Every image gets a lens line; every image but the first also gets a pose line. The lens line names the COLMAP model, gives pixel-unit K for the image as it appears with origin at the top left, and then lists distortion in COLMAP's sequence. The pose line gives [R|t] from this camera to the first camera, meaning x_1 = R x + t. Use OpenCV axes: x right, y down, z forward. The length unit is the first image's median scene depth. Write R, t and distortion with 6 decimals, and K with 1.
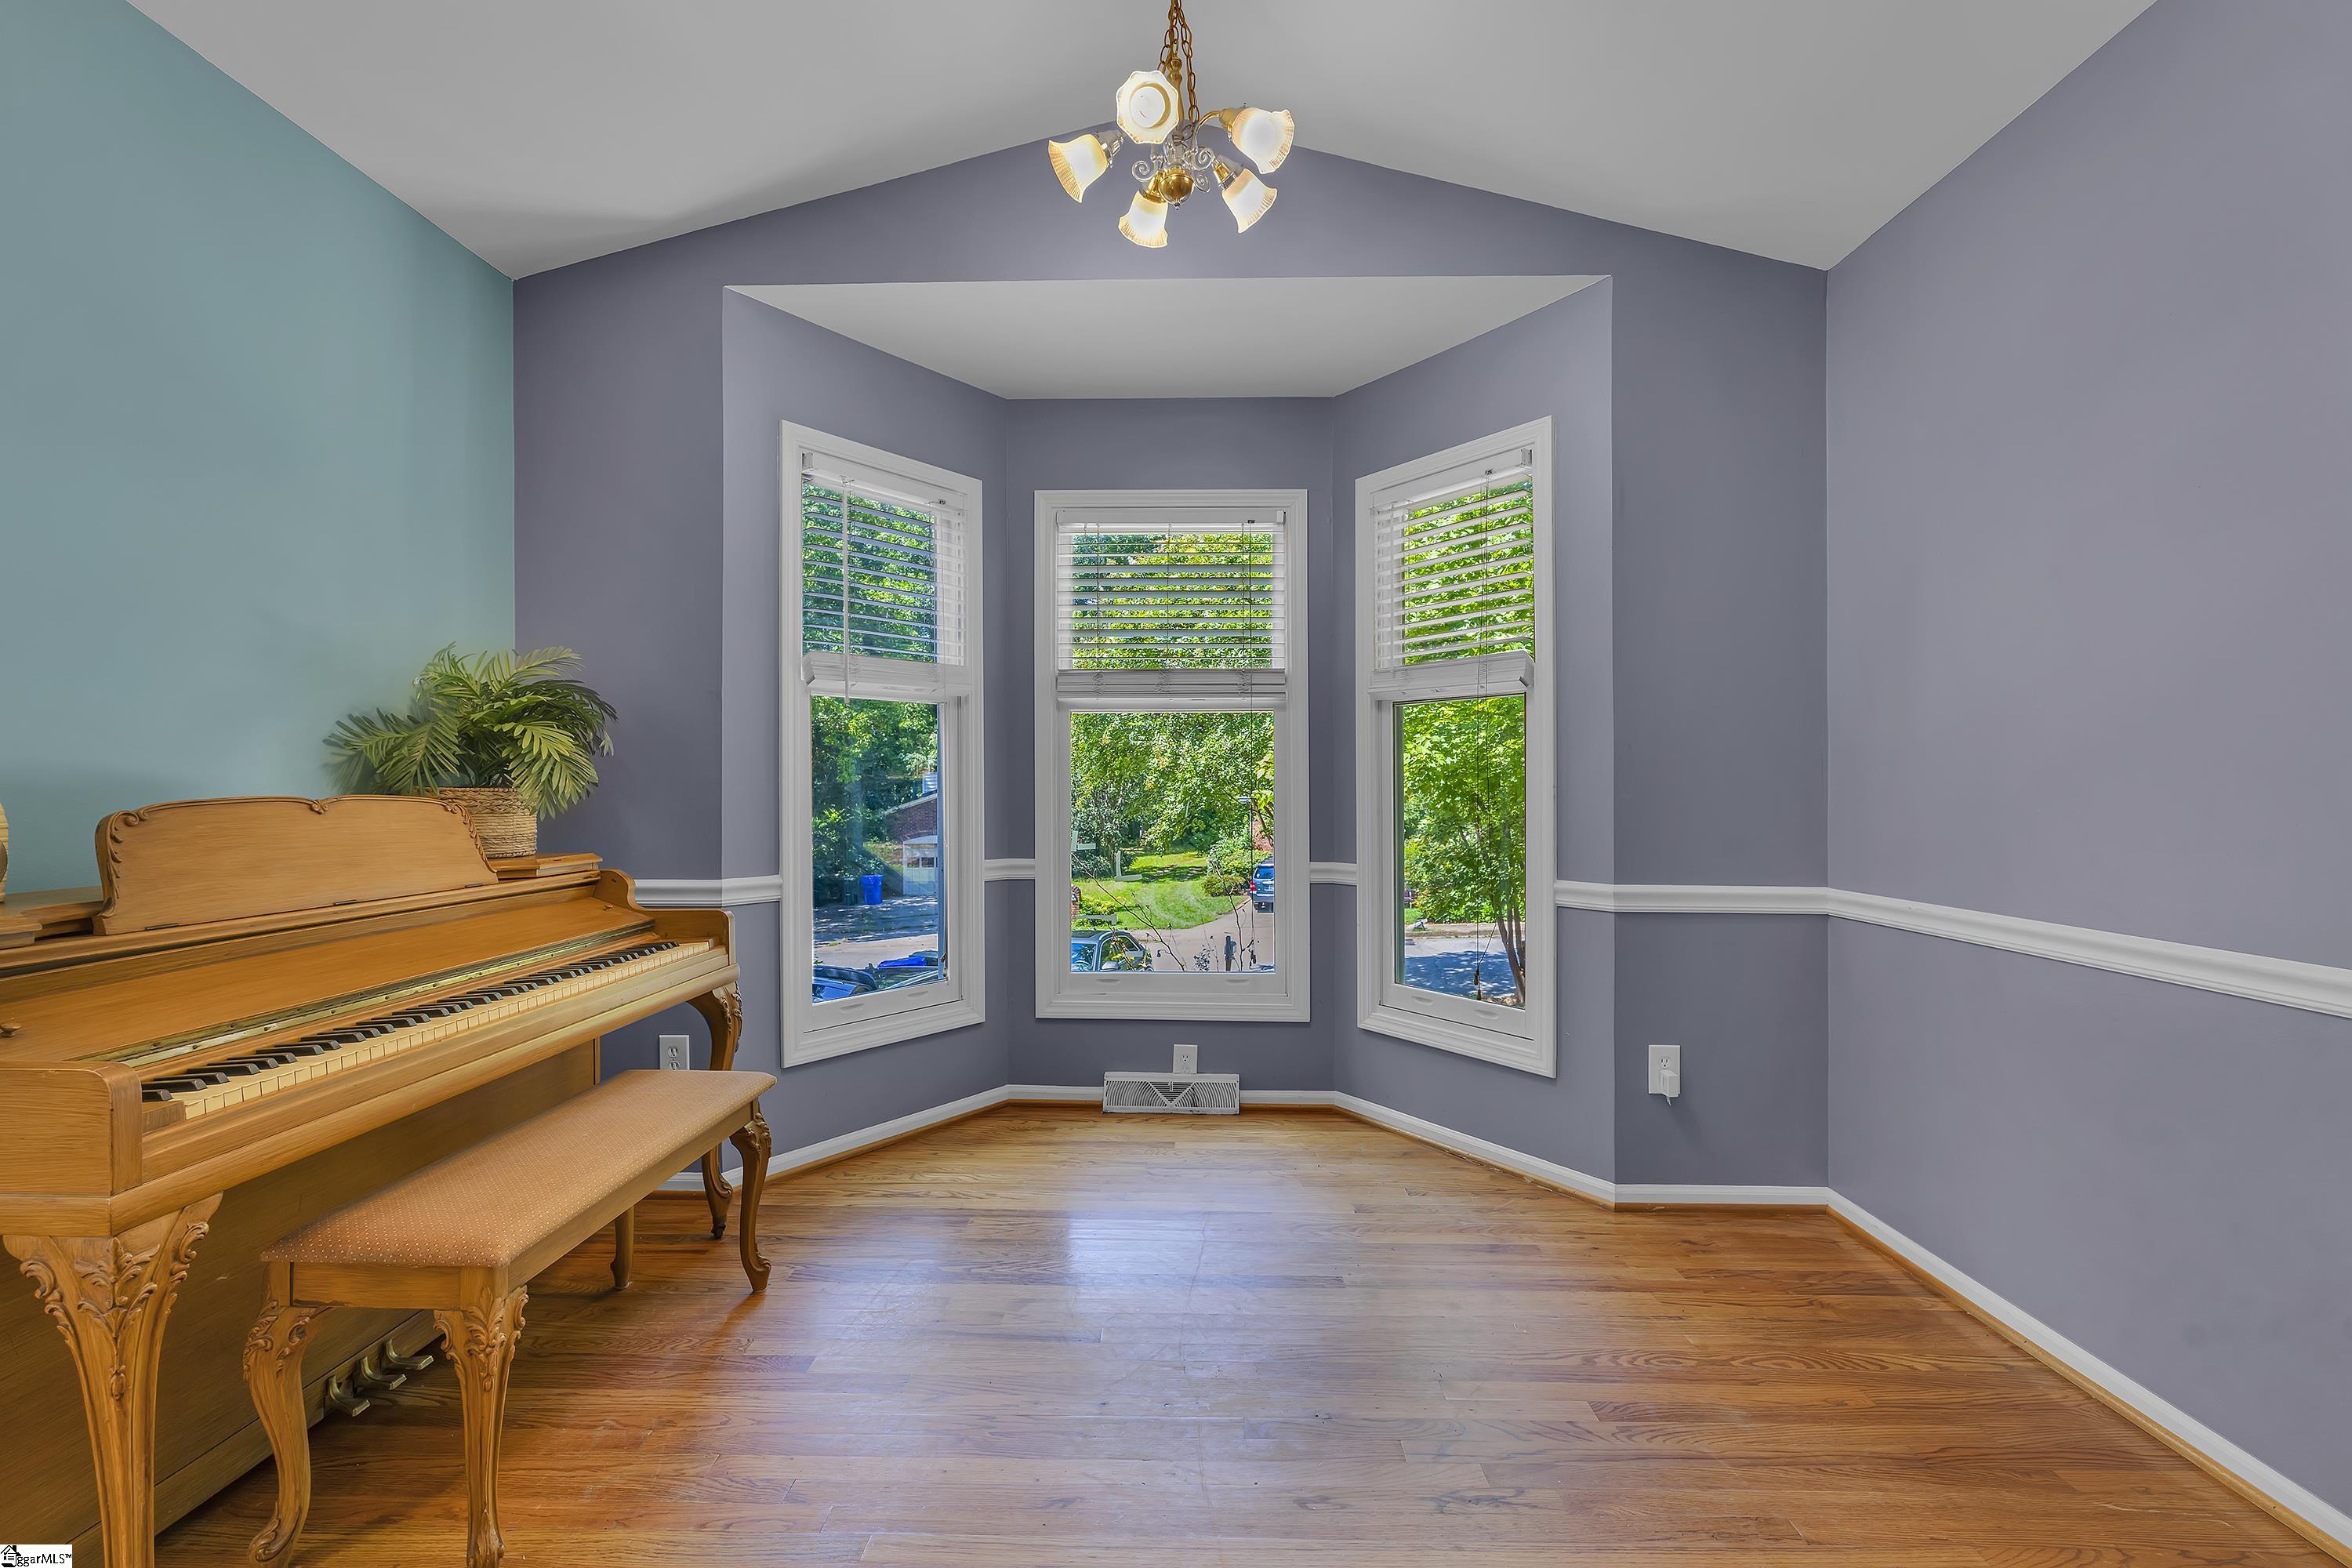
lens RADIAL K [[1021.2, 0, 1176.0], [0, 1021.2, 784.0], [0, 0, 1]] dist [-0.005149, 0.000089]
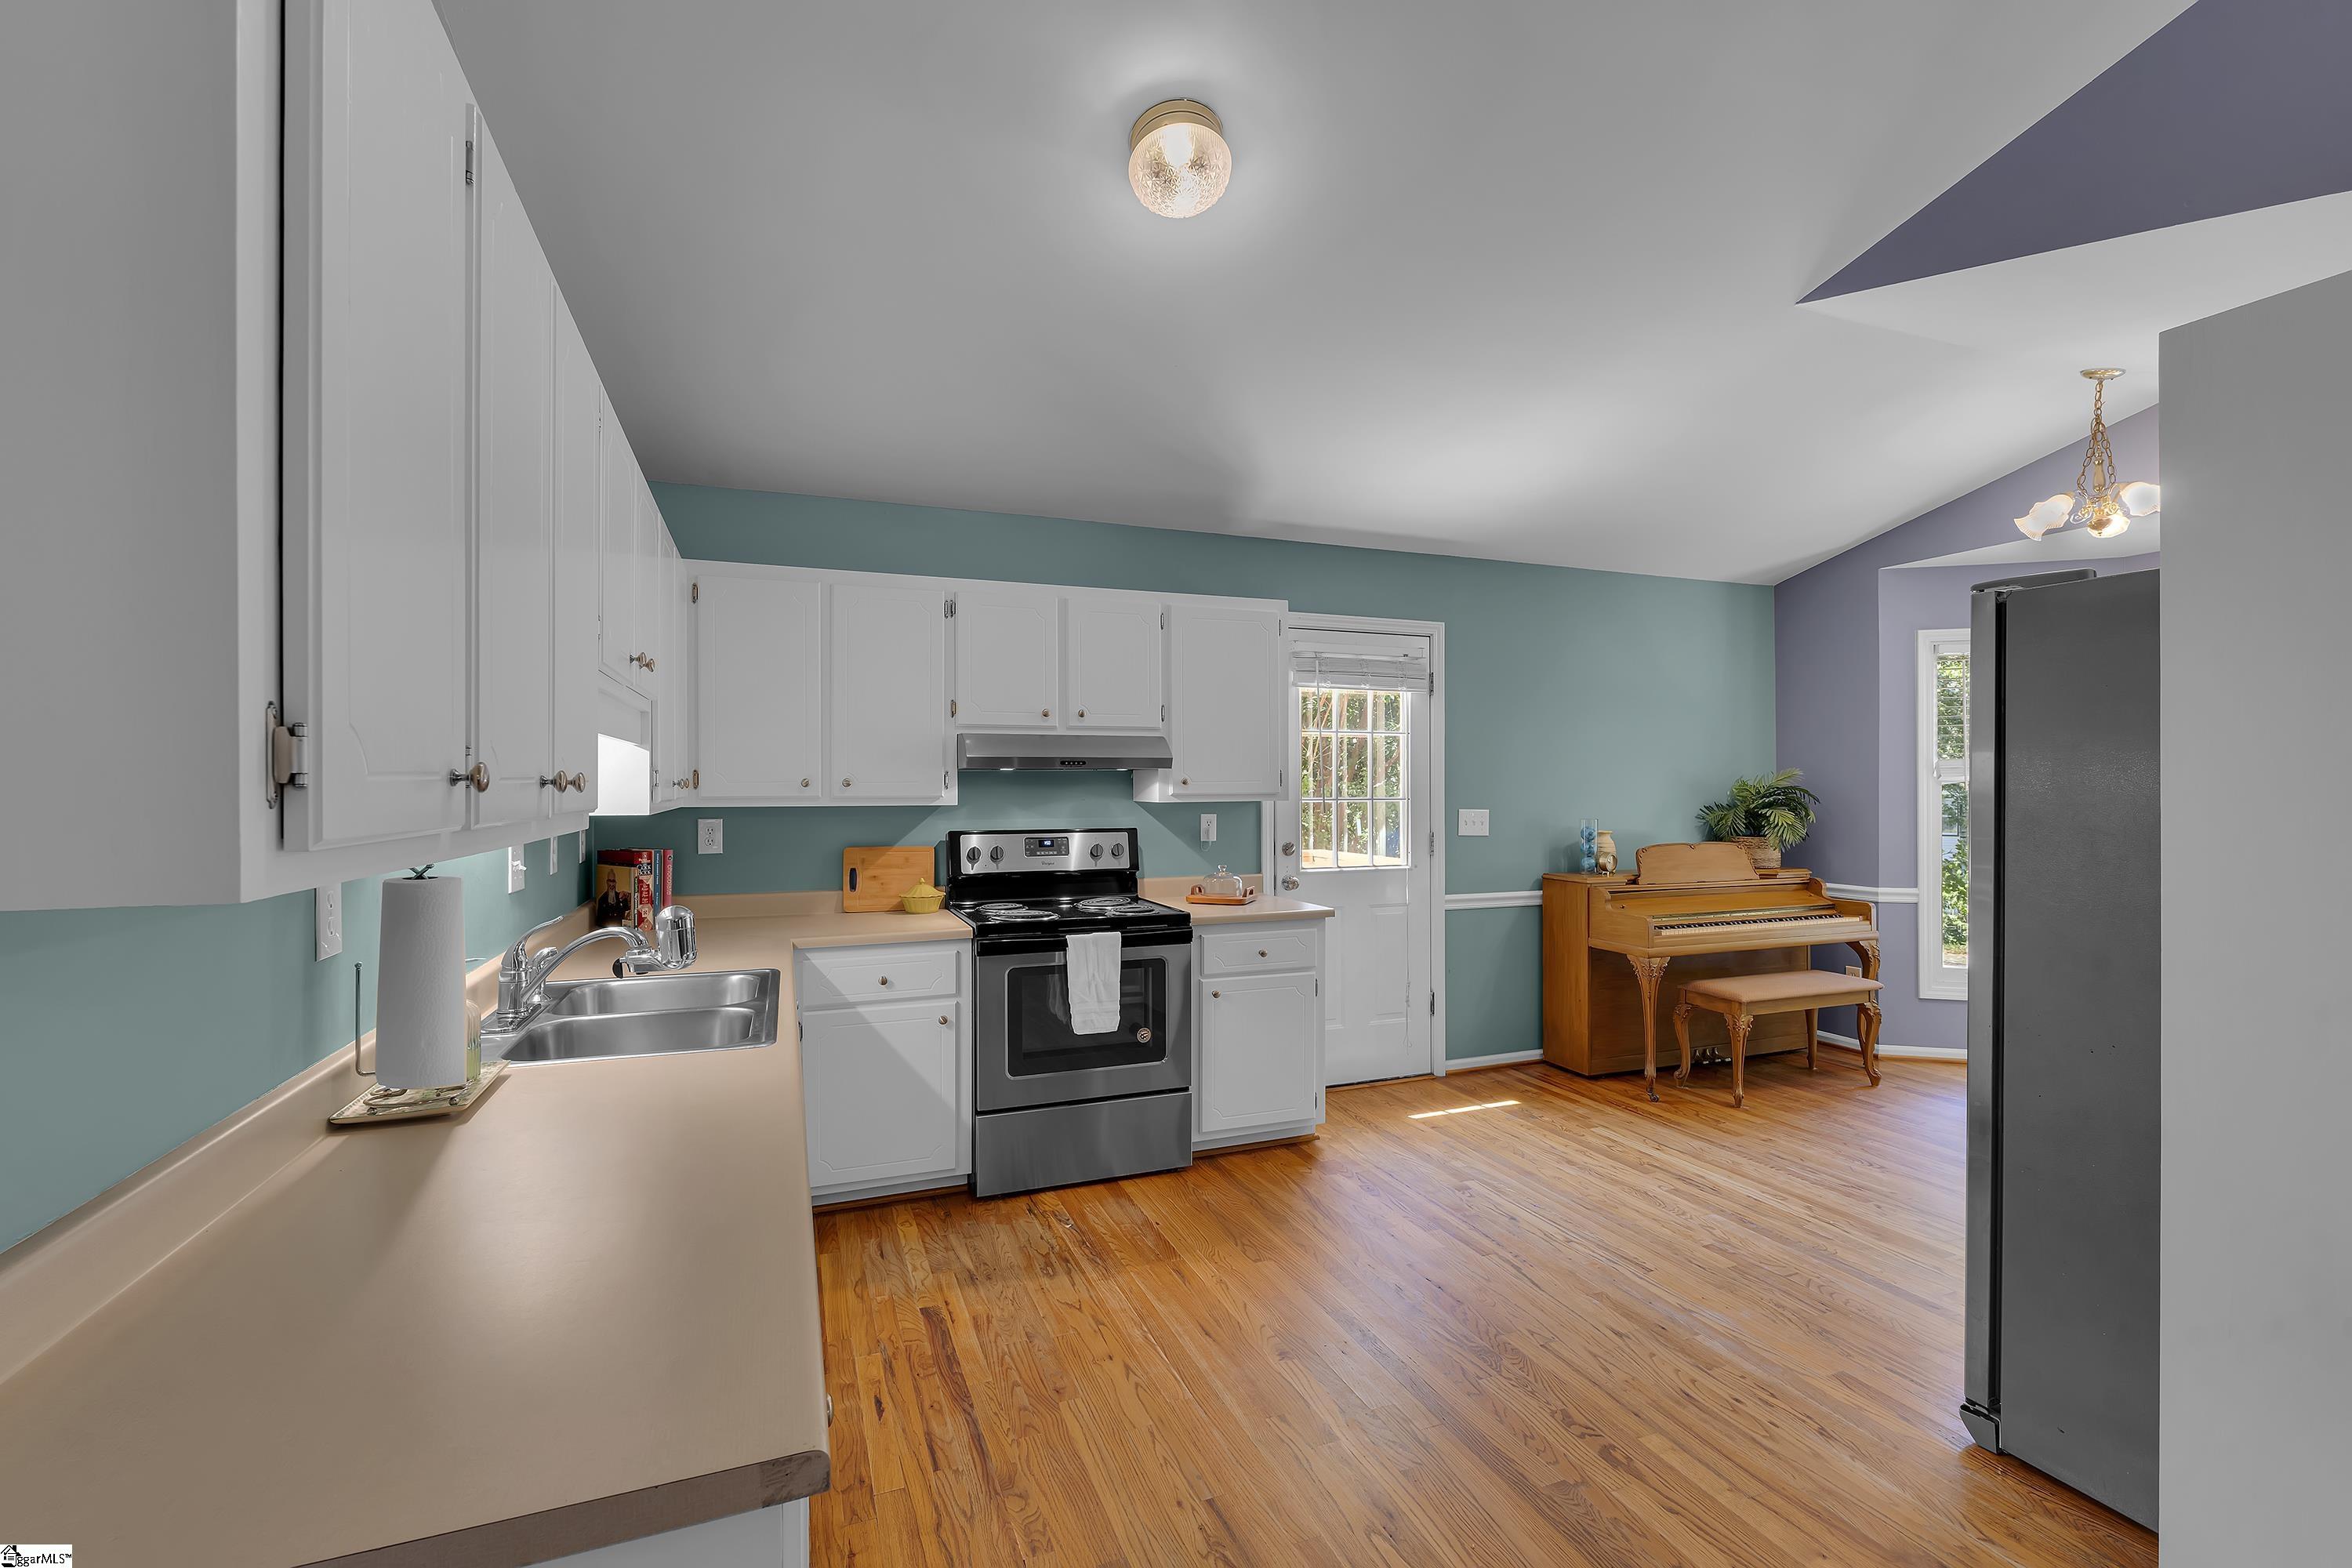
lens RADIAL K [[1021.2, 0, 1176.0], [0, 1021.2, 784.0], [0, 0, 1]] dist [-0.005149, 0.000089]
pose [[0.388206, -0.003723, -0.921565, 0.905390], [0.002708, 0.999992, -0.002899, -0.110310], [0.921569, -0.001370, 0.388213, -1.063842]]
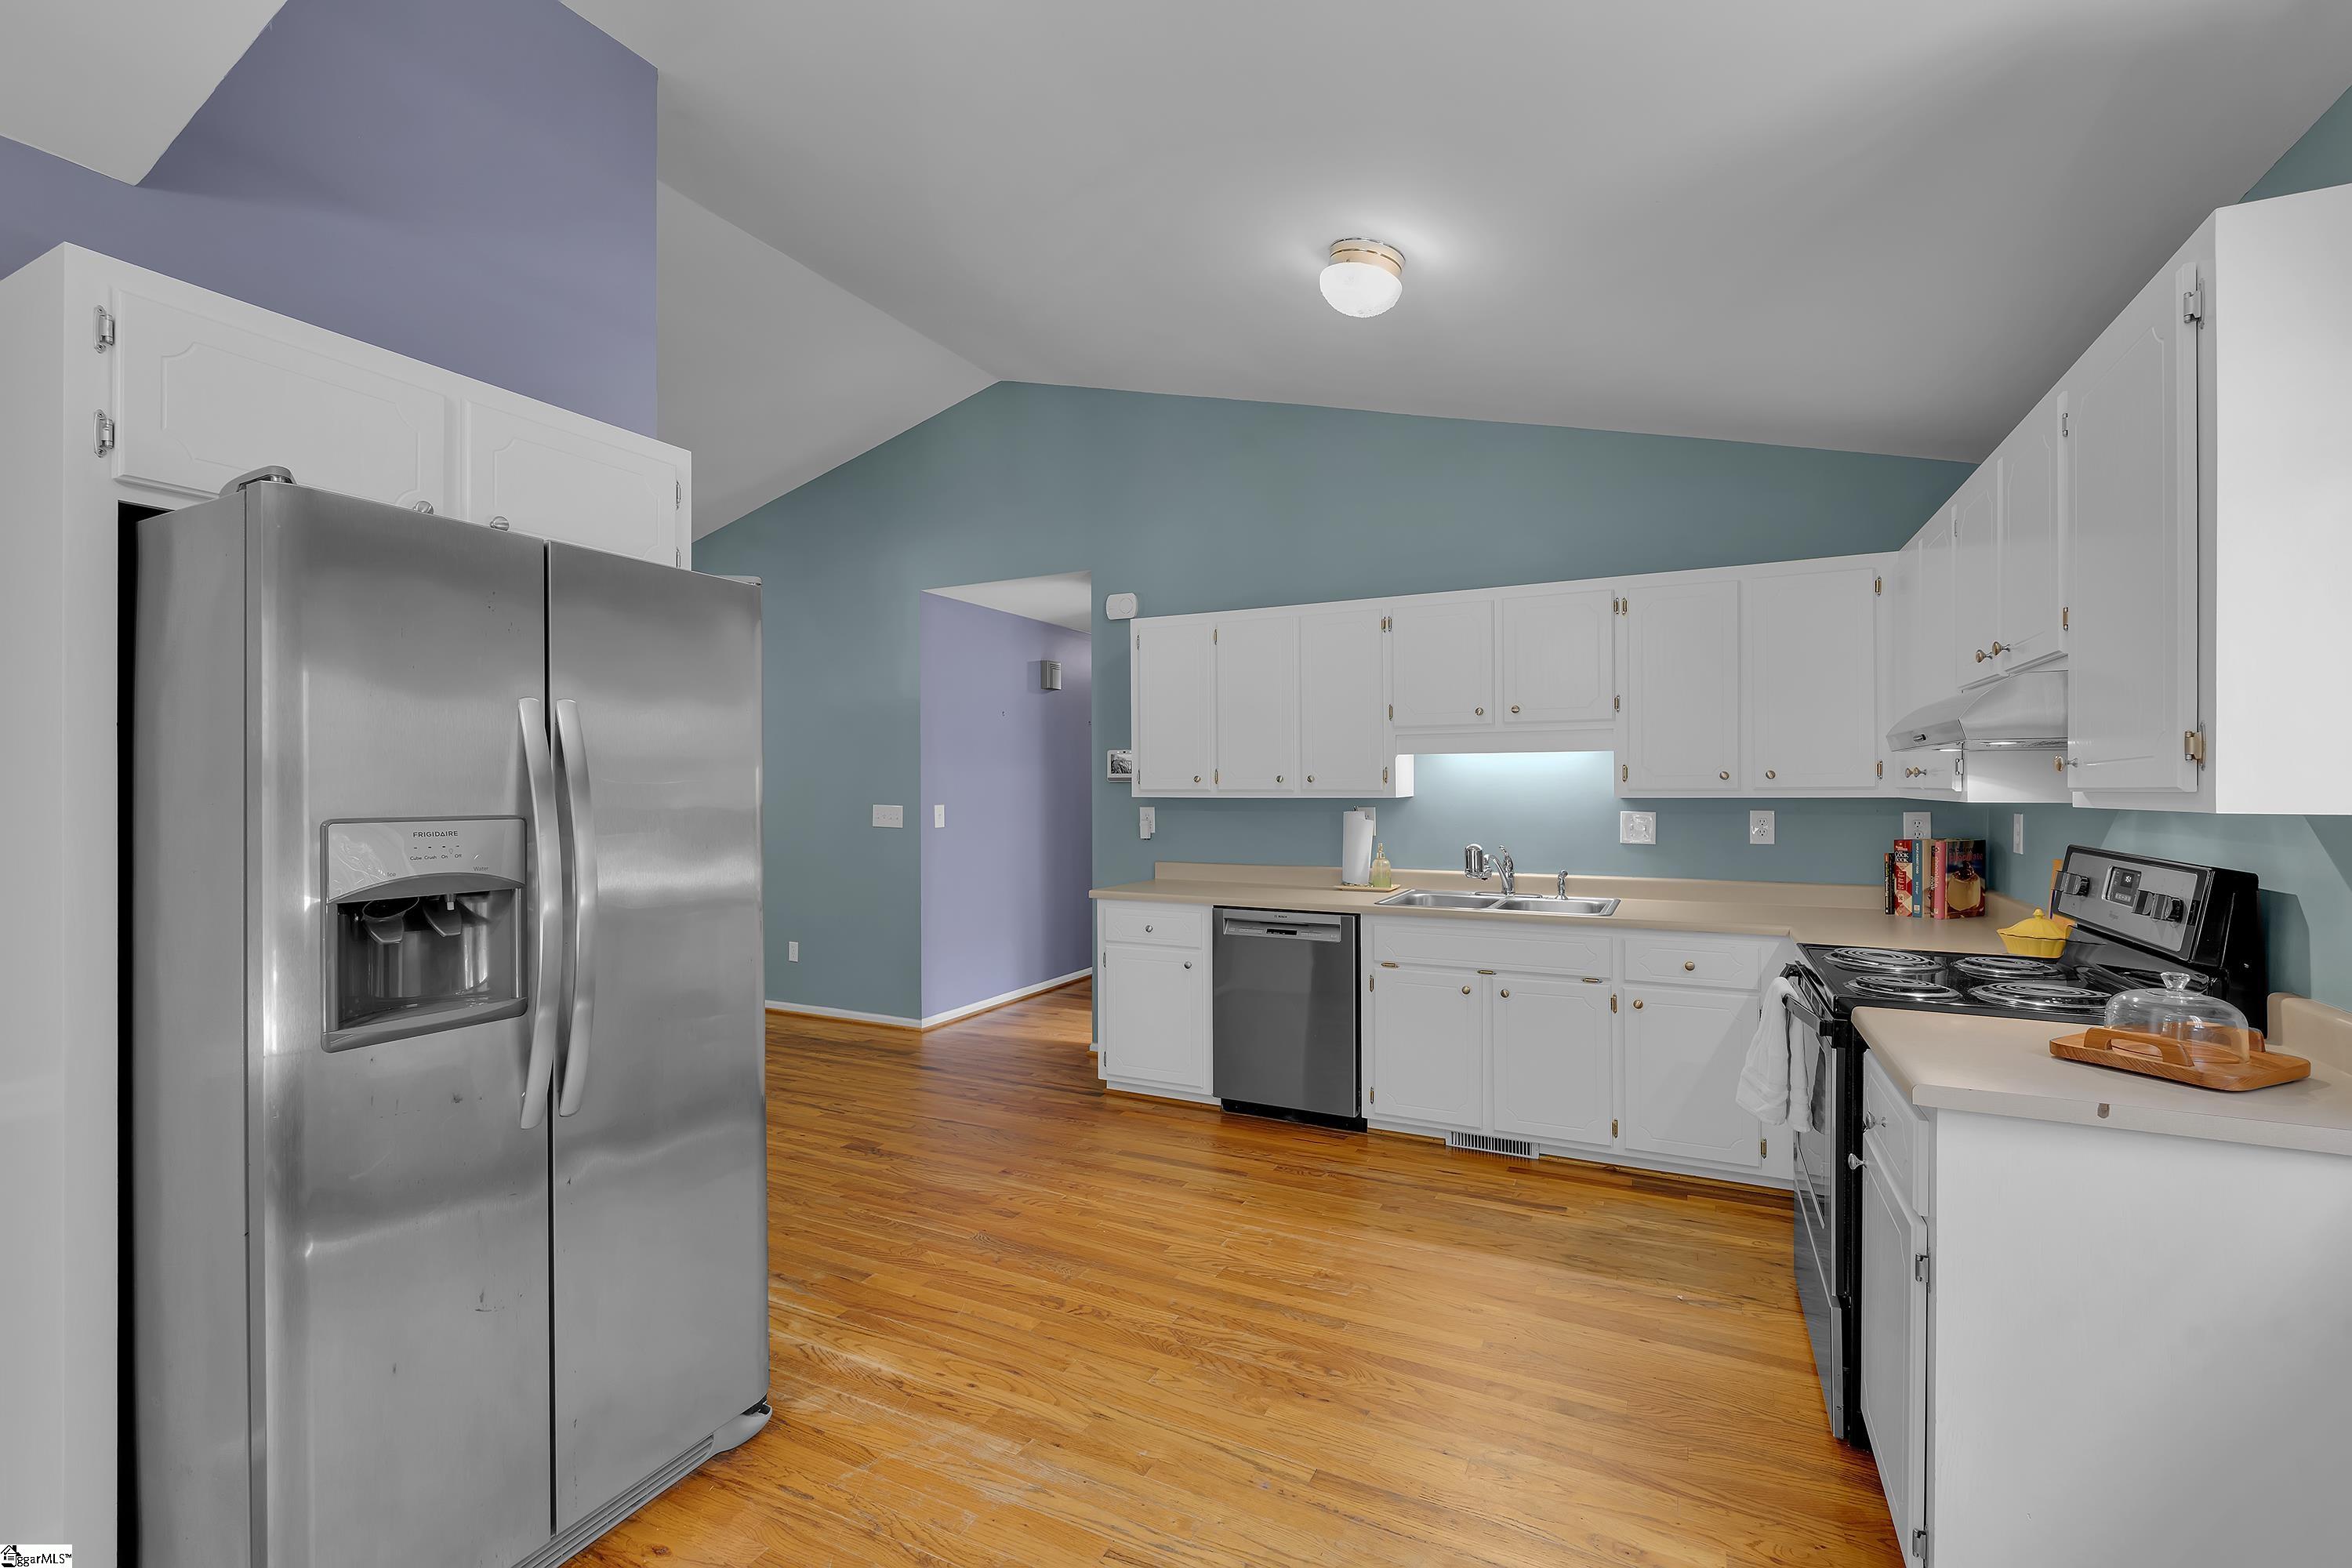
lens RADIAL K [[1021.2, 0, 1176.0], [0, 1021.2, 784.0], [0, 0, 1]] dist [-0.005149, 0.000089]
pose [[-0.904673, 0.001788, 0.426104, -0.368360], [0.000916, 0.999997, -0.002250, -0.101604], [-0.426106, -0.001645, -0.904672, 0.594240]]
